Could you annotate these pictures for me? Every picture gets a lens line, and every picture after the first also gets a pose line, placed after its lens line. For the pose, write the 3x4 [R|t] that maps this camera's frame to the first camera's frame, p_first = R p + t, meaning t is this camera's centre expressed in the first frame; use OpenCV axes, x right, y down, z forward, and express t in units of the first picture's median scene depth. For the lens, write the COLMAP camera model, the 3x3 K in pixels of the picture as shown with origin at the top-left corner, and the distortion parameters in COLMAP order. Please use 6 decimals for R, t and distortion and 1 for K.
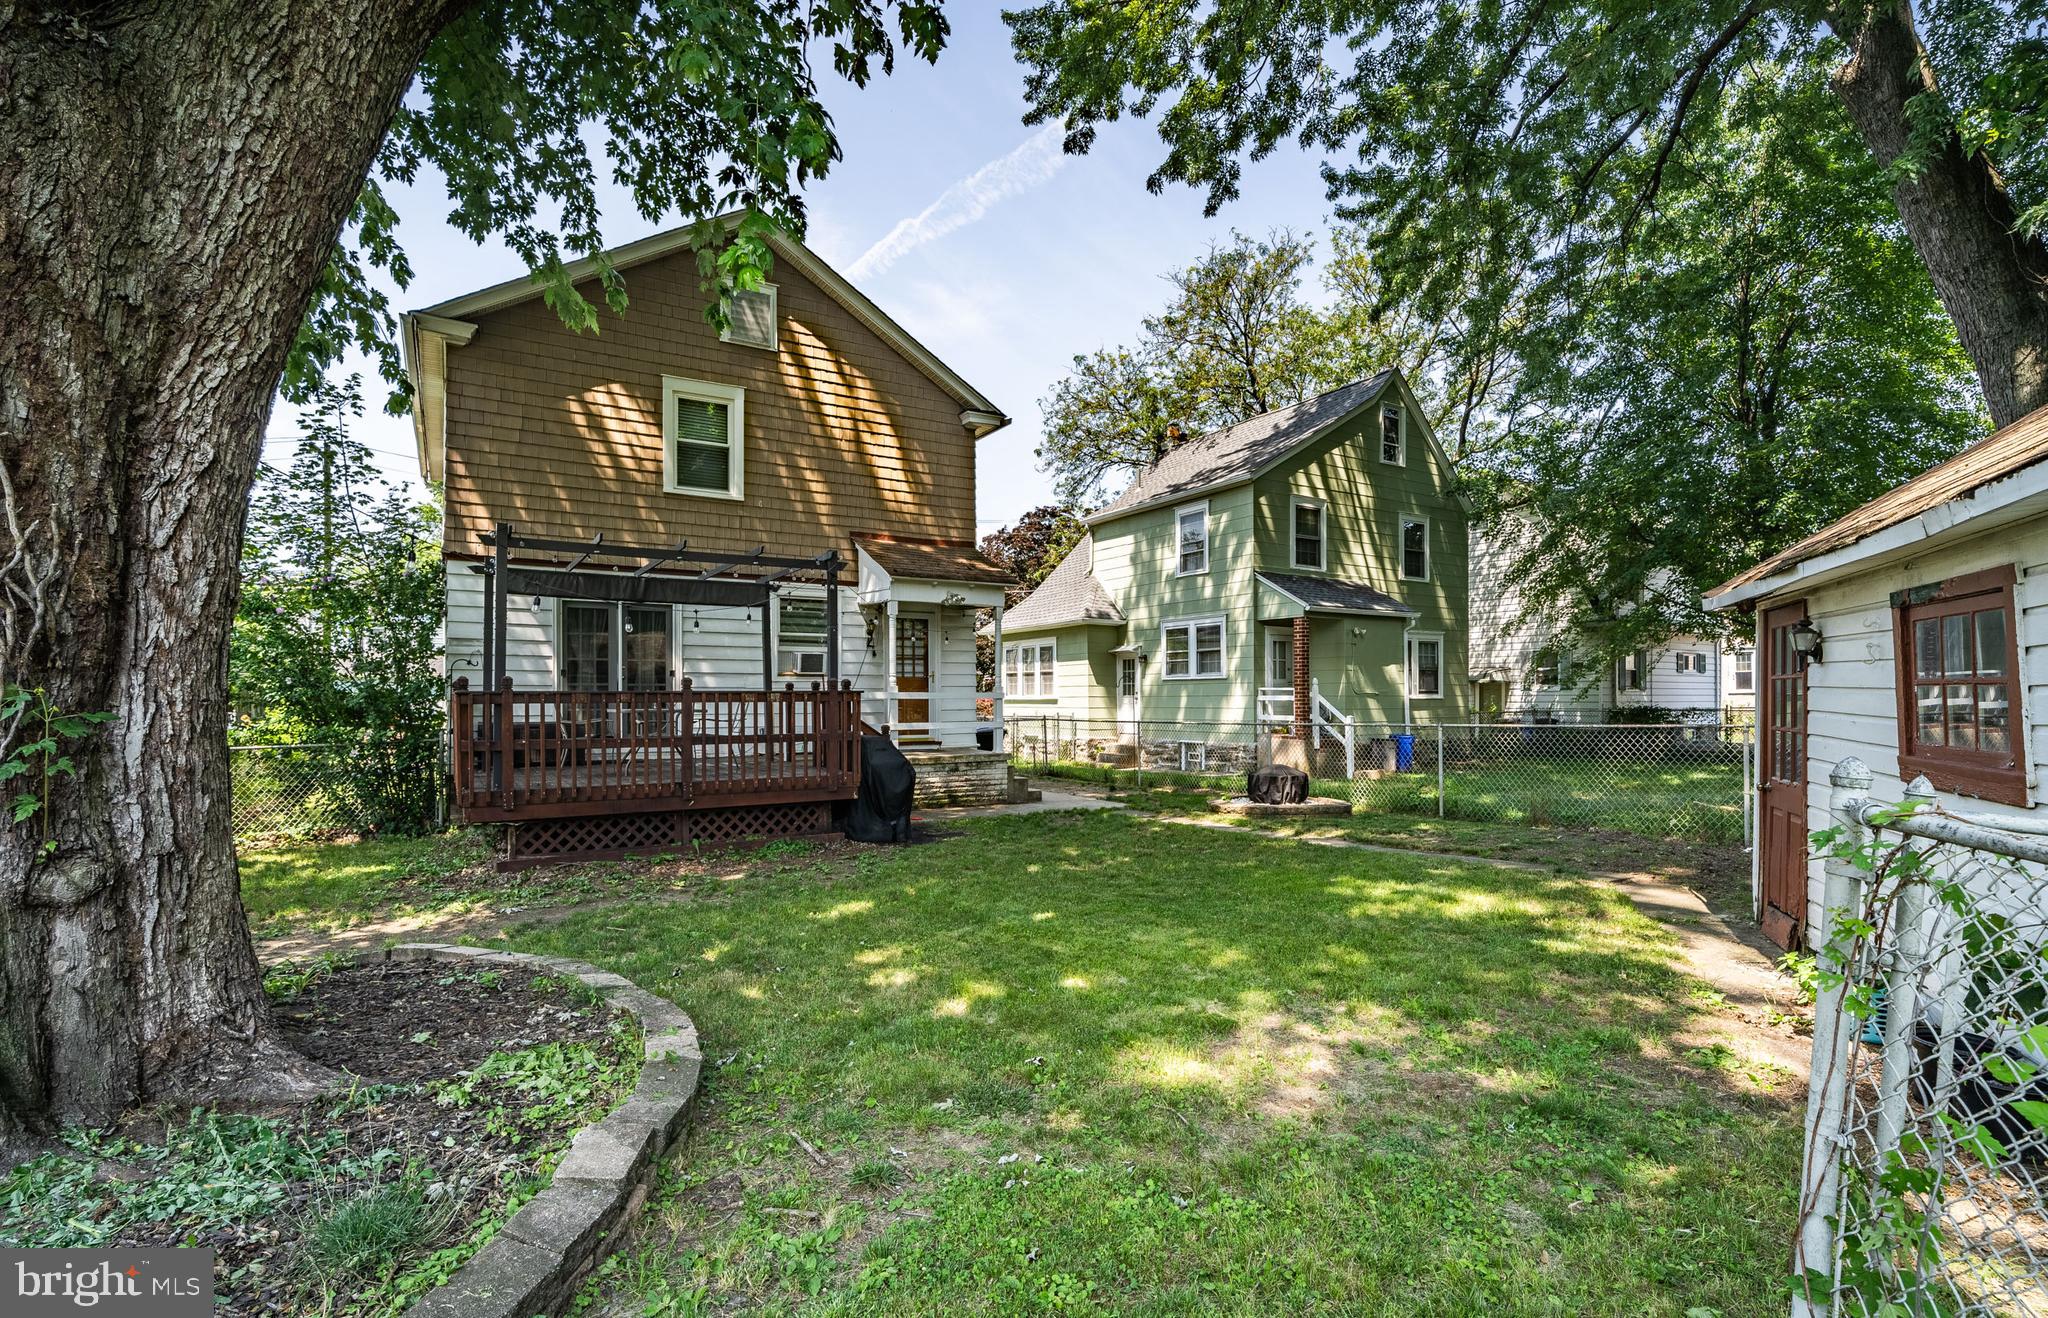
lens RADIAL K [[956.6, 0, 998.8], [0, 956.6, 705.9], [0, 0, 1]] dist [-0.001283, 0.000303]
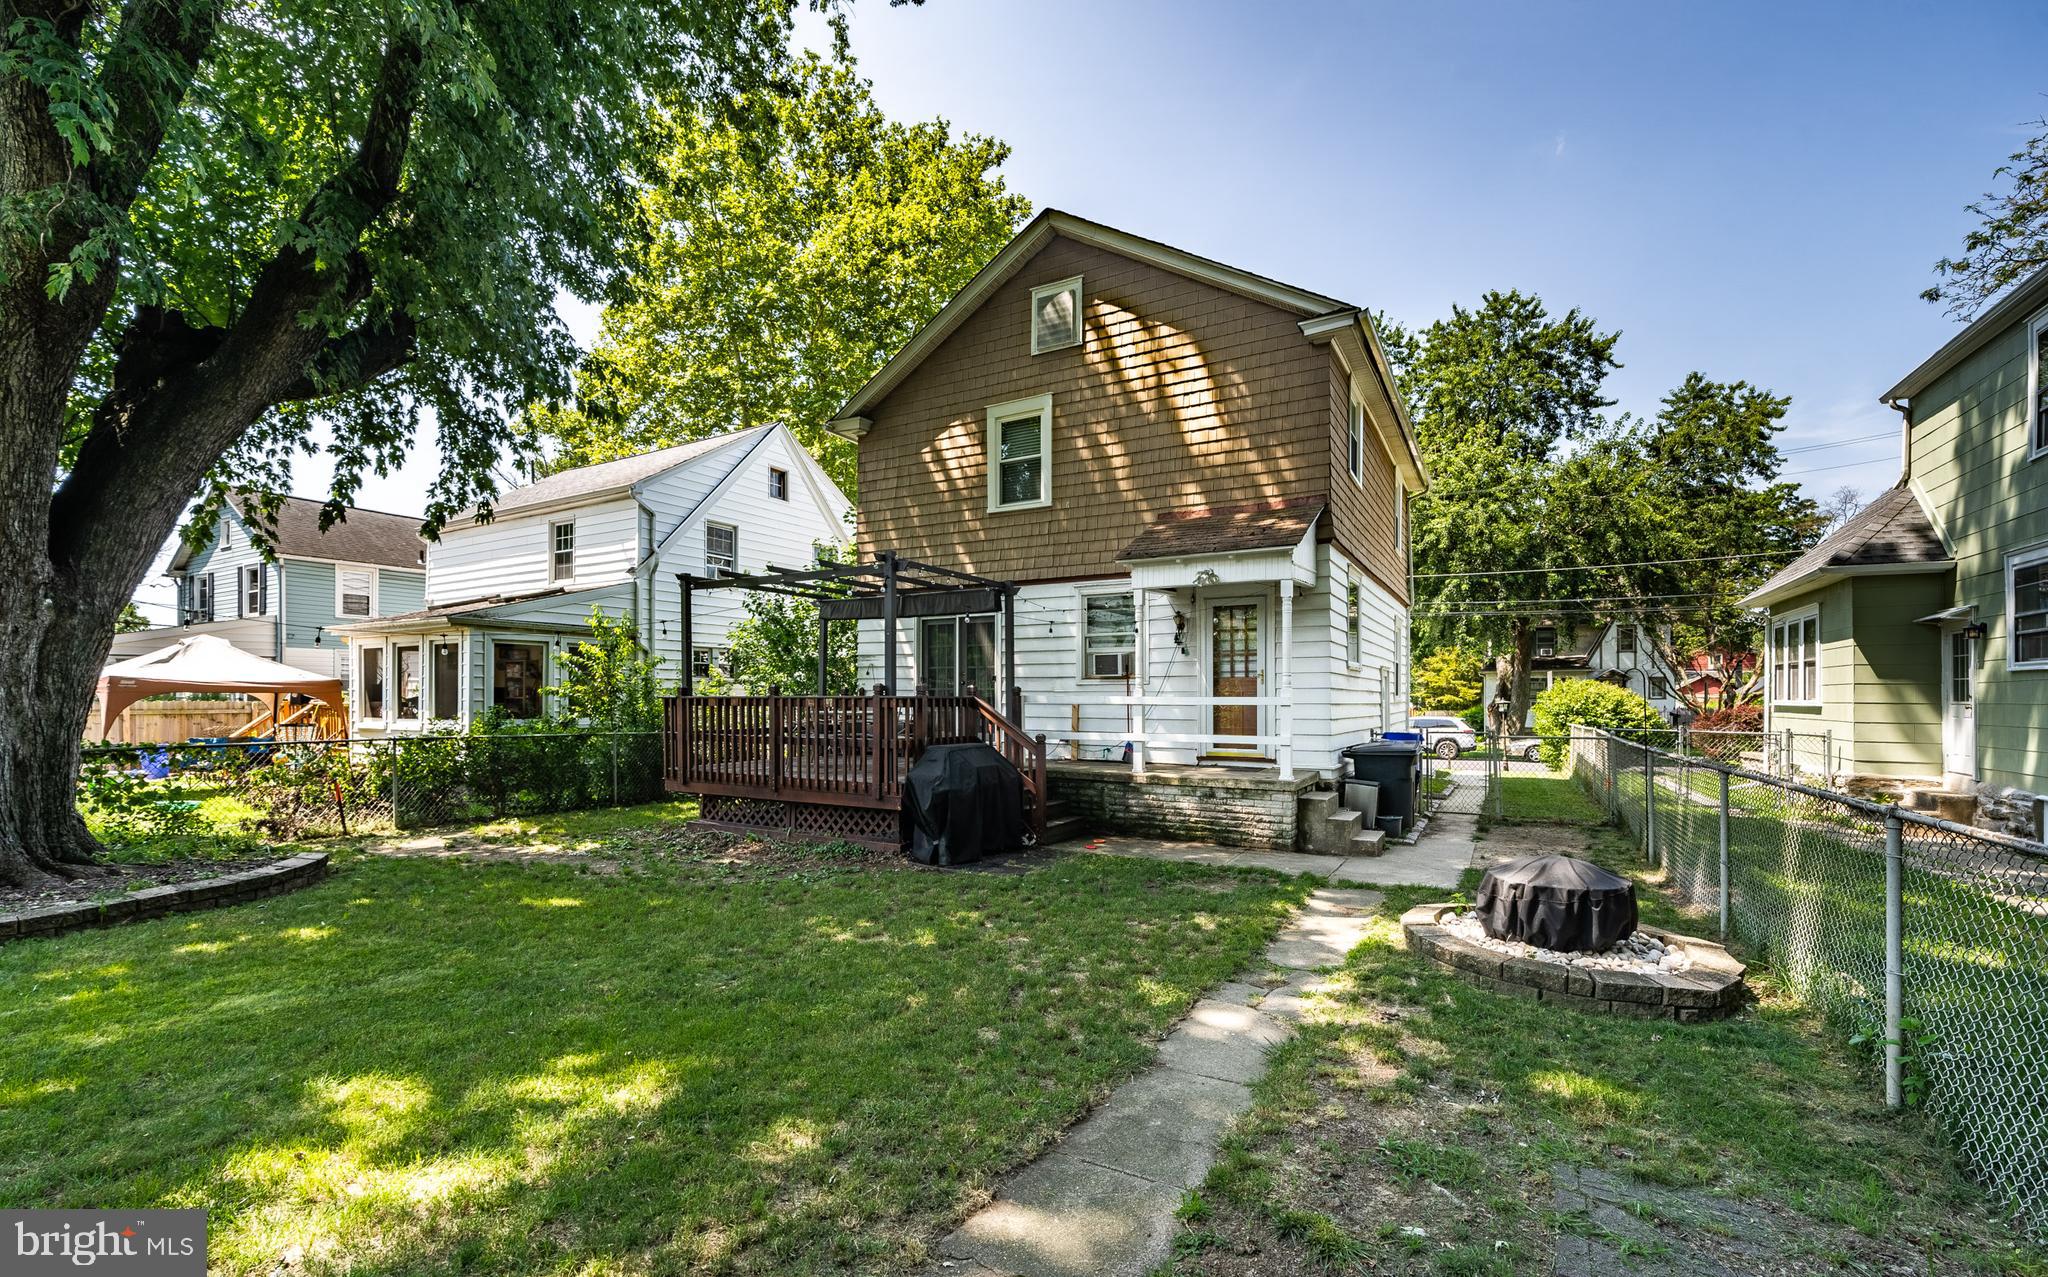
lens RADIAL K [[836.4, 0, 1024.6], [0, 836.4, 703.4], [0, 0, 1]] dist [-0.013715, -0.000057]
pose [[0.491272, 0.009890, -0.870950, 0.359548], [-0.011929, 0.999918, 0.004625, -0.007700], [0.870924, 0.008118, 0.491350, 0.405376]]
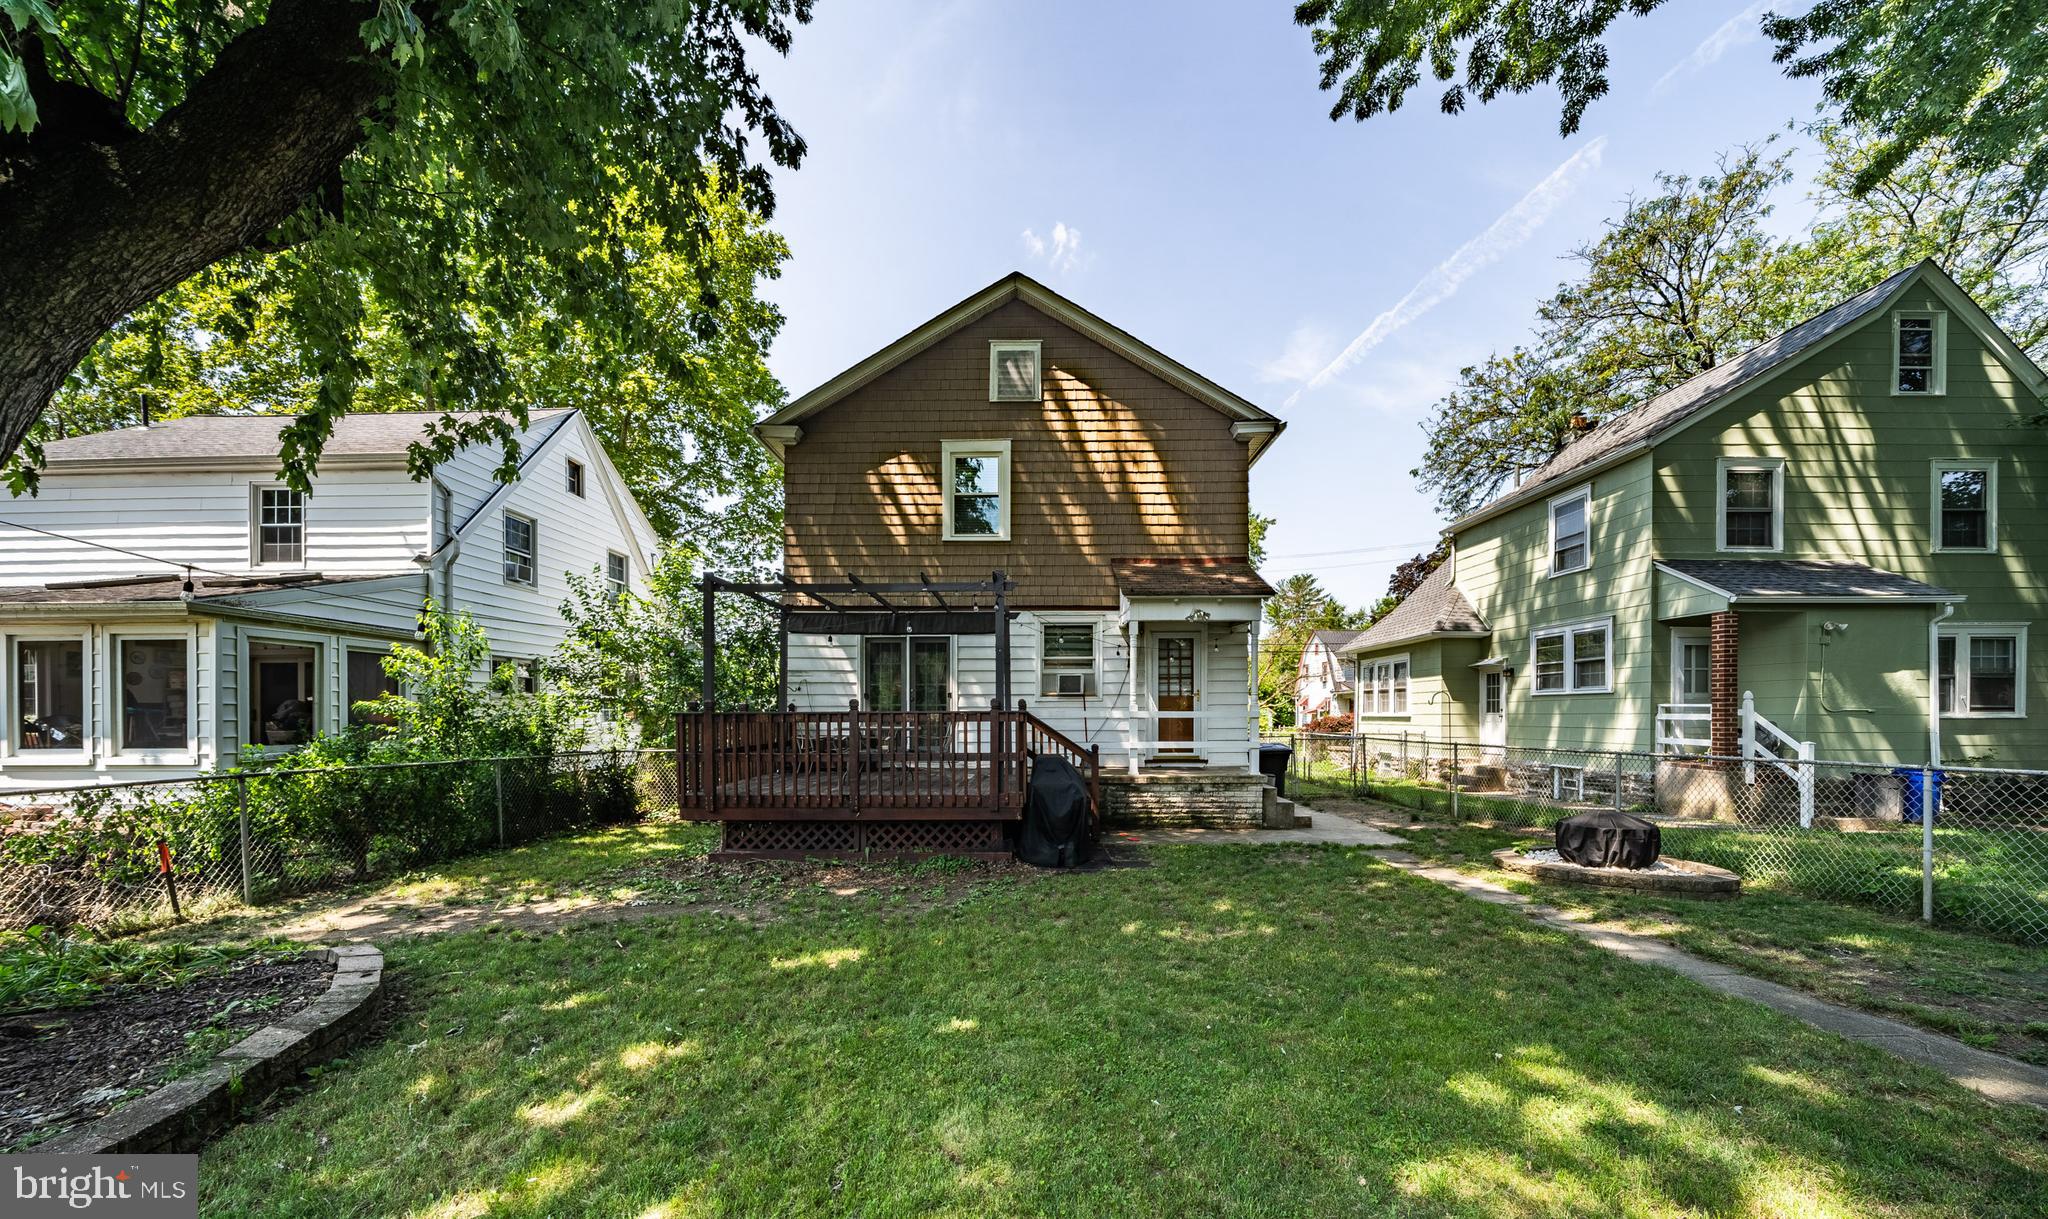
lens RADIAL K [[721.3, 0, 1013.4], [0, 721.3, 725.2], [0, 0, 1]] dist [-0.007683, -0.000495]
pose [[0.849309, 0.008771, -0.527823, 0.136448], [-0.004652, 0.999947, 0.009132, -0.004288], [0.527876, -0.005301, 0.849305, 0.210267]]
